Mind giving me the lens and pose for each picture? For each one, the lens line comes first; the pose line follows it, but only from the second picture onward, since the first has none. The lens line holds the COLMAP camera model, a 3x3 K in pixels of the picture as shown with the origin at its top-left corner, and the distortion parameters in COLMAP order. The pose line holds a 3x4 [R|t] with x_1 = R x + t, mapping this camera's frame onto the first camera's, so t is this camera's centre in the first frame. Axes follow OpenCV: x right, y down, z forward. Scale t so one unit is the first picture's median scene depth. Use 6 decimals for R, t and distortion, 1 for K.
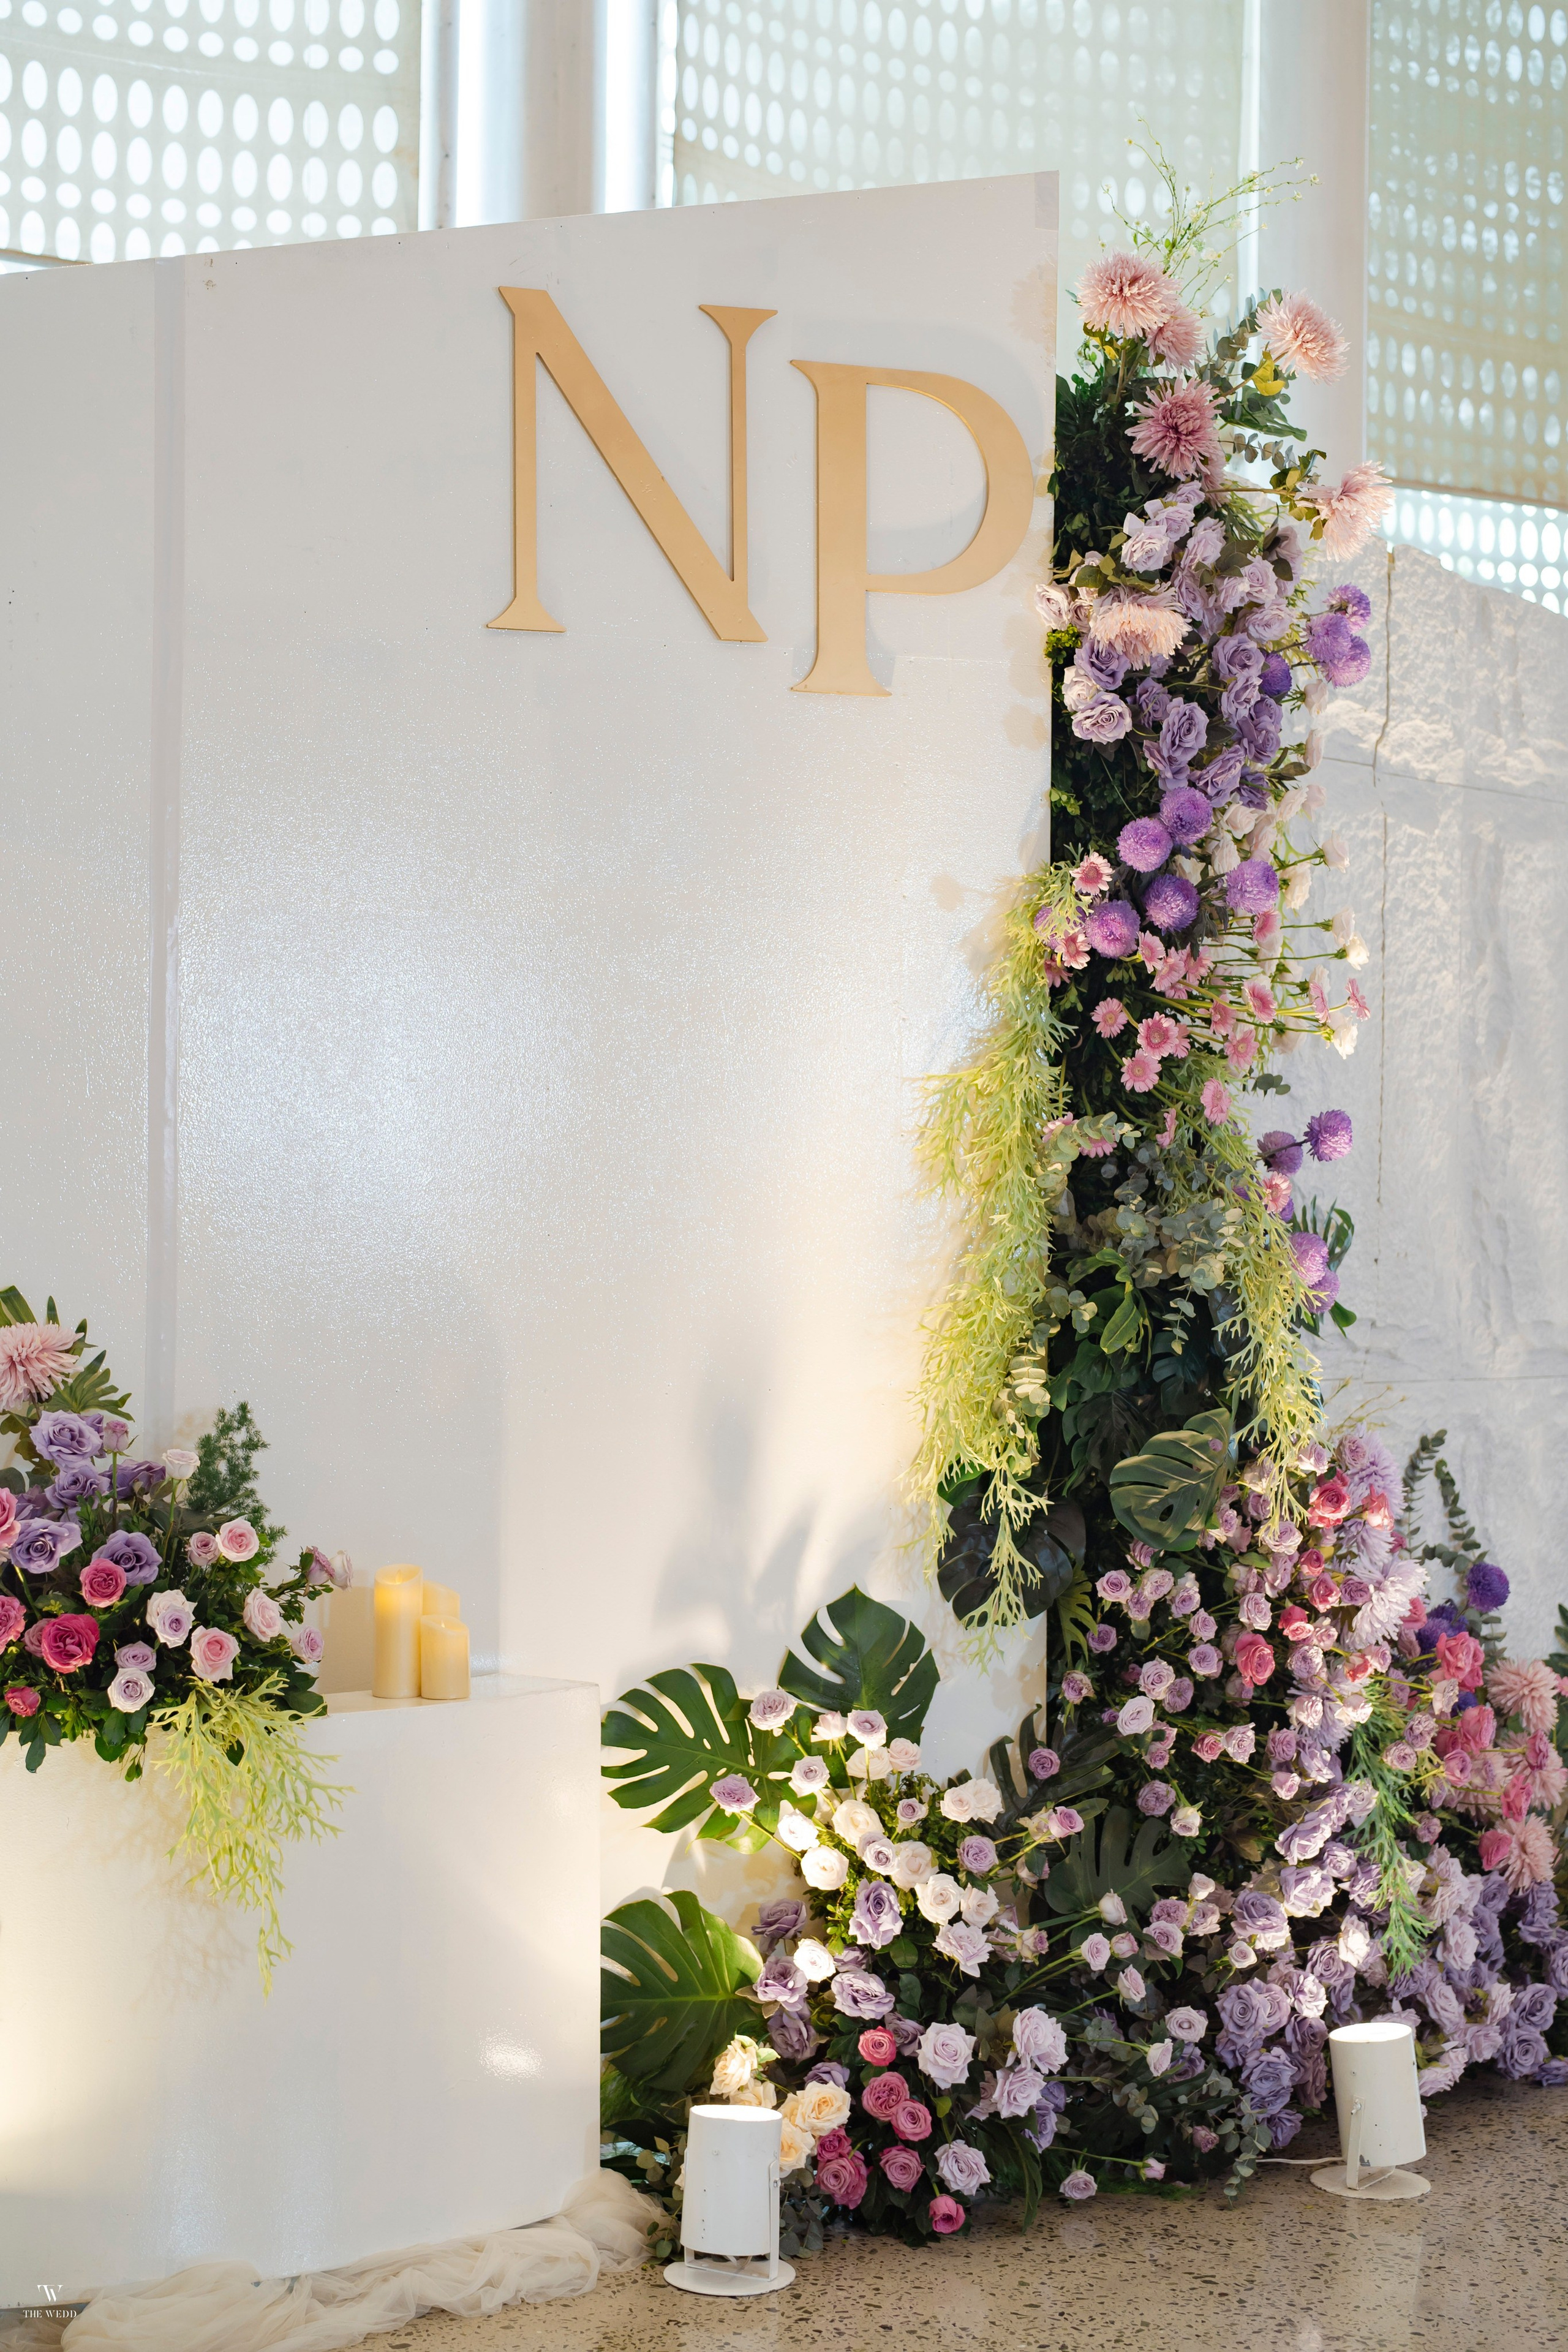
lens RADIAL K [[3379.6, 0, 801.0], [0, 3379.6, 1180.1], [0, 0, 1]] dist [-0.056940, 0.065426]
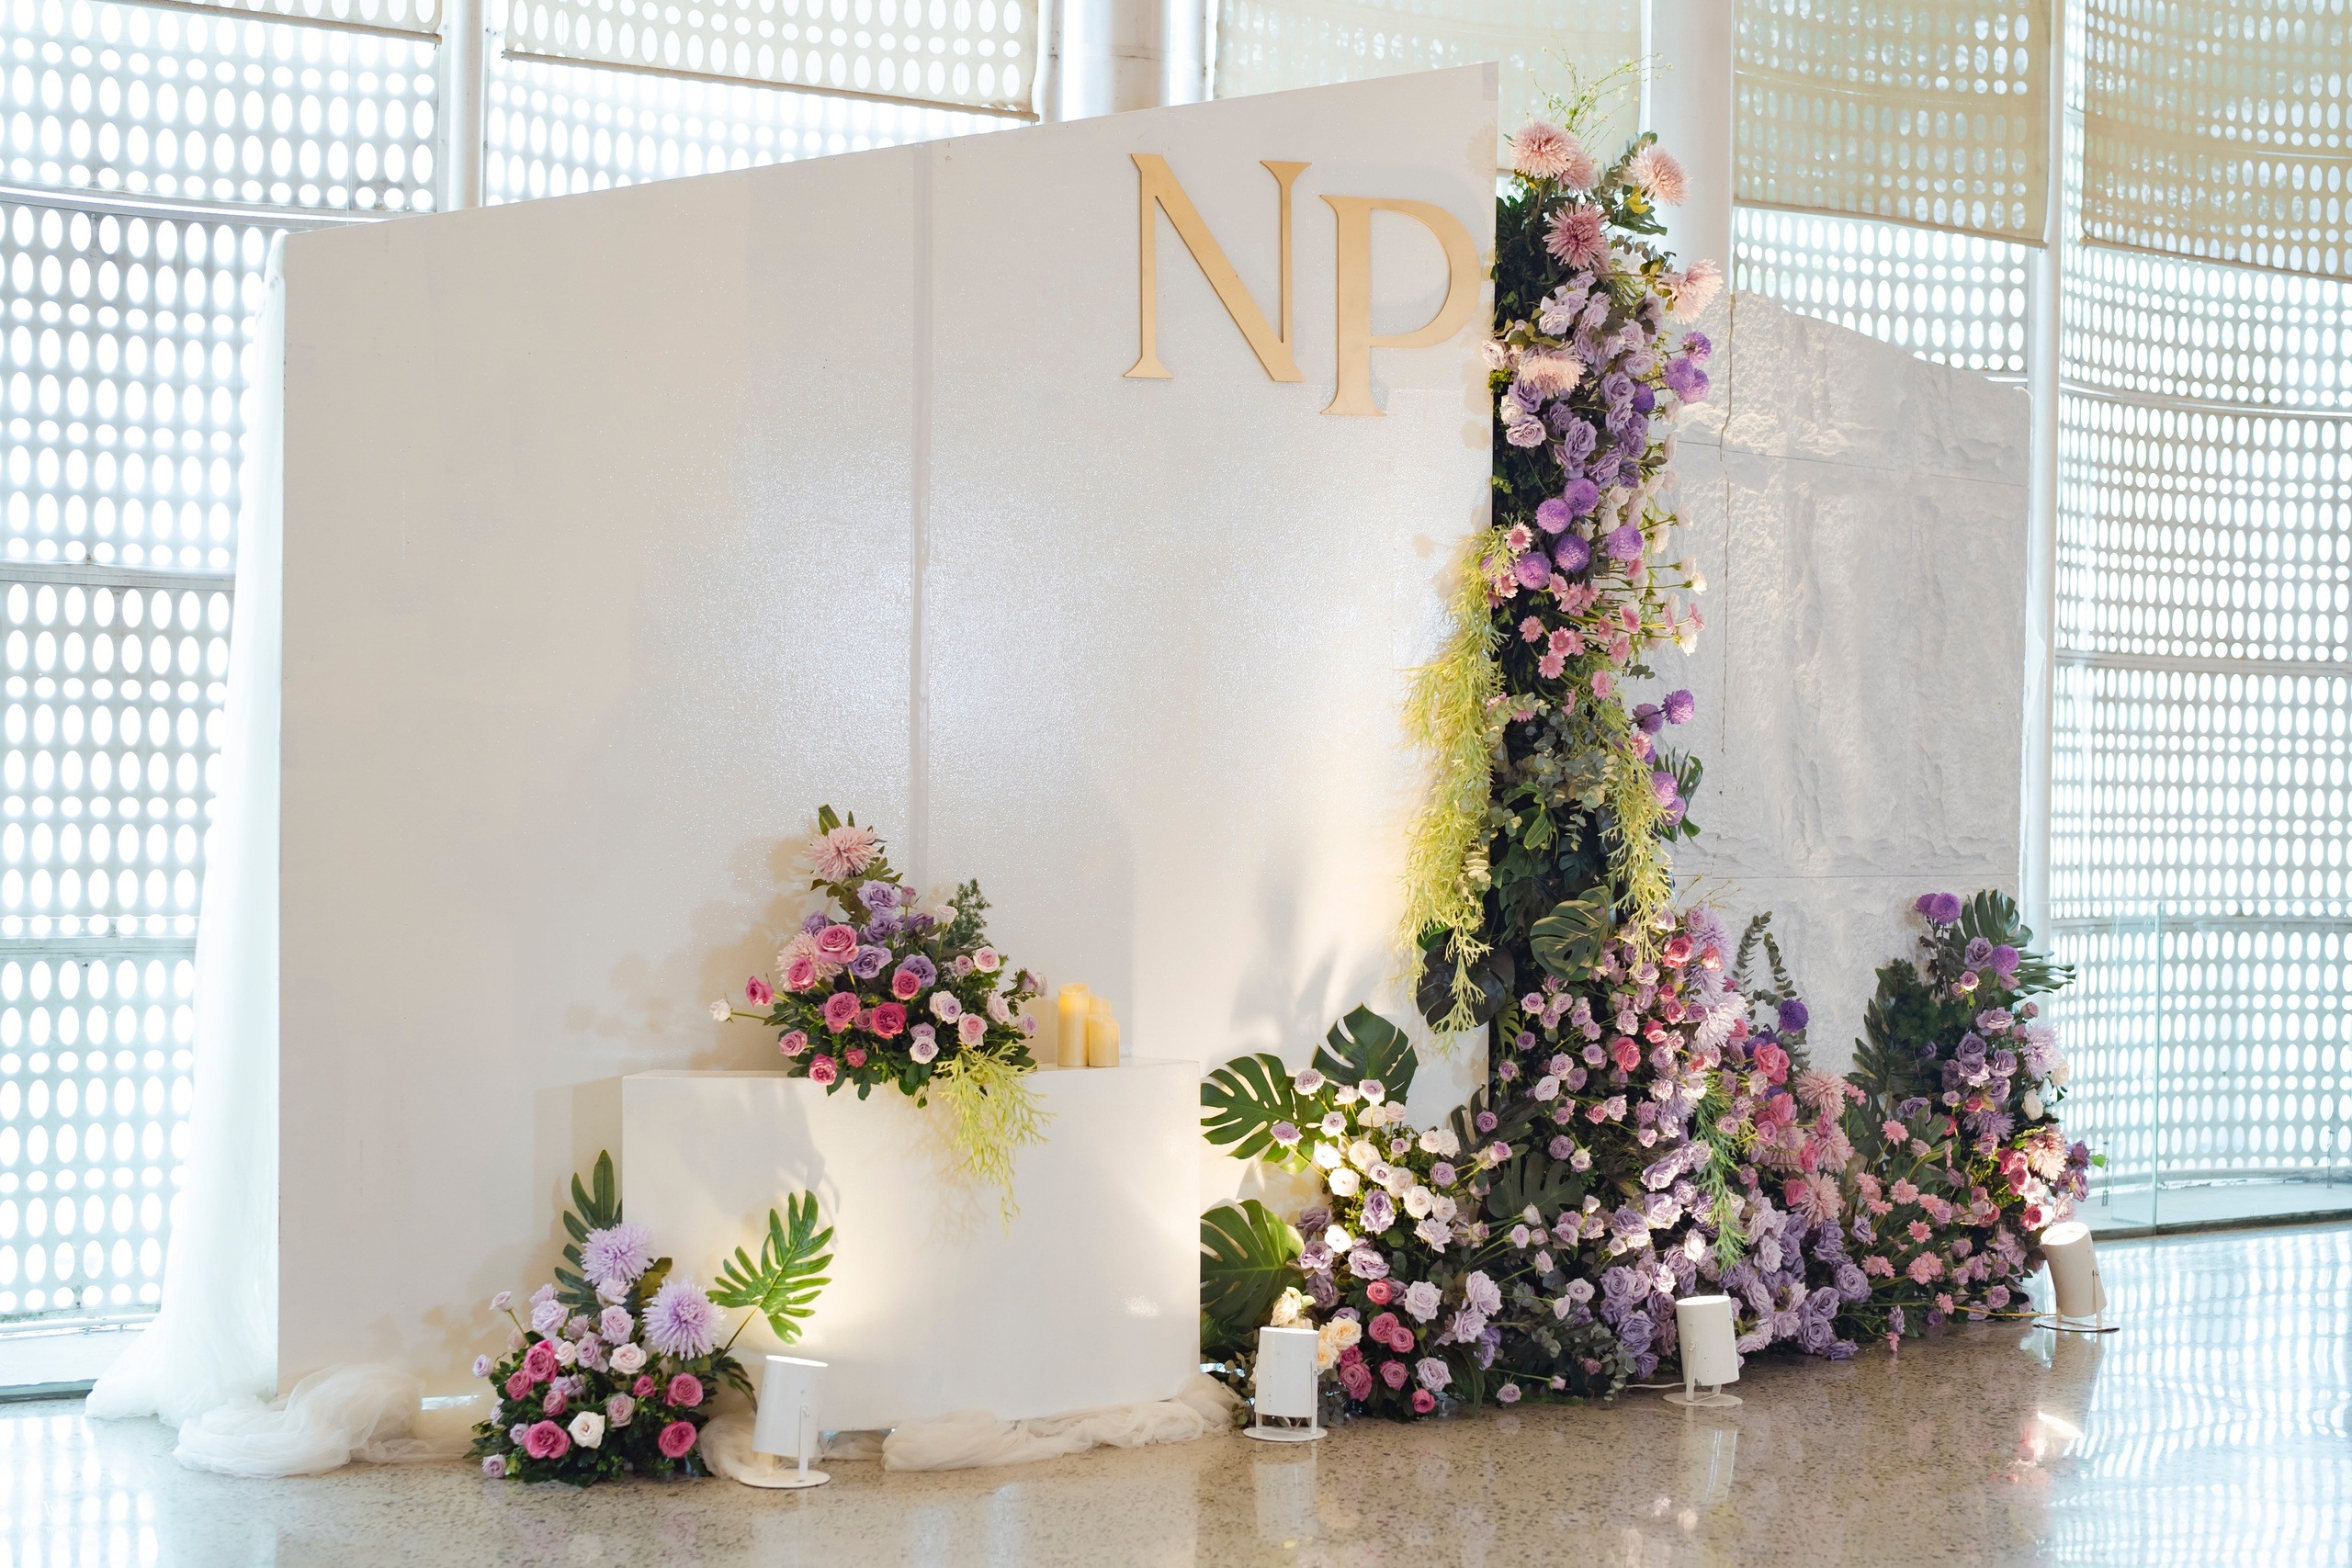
lens RADIAL K [[3379.2, 0, 1132.2], [0, 3379.2, 778.1], [0, 0, 1]] dist [-0.056940, 0.065426]
pose [[0.999359, 0.000505, -0.035789, -0.032923], [-0.000023, 0.999909, 0.013472, -0.001856], [0.035792, -0.013463, 0.999269, -0.518321]]
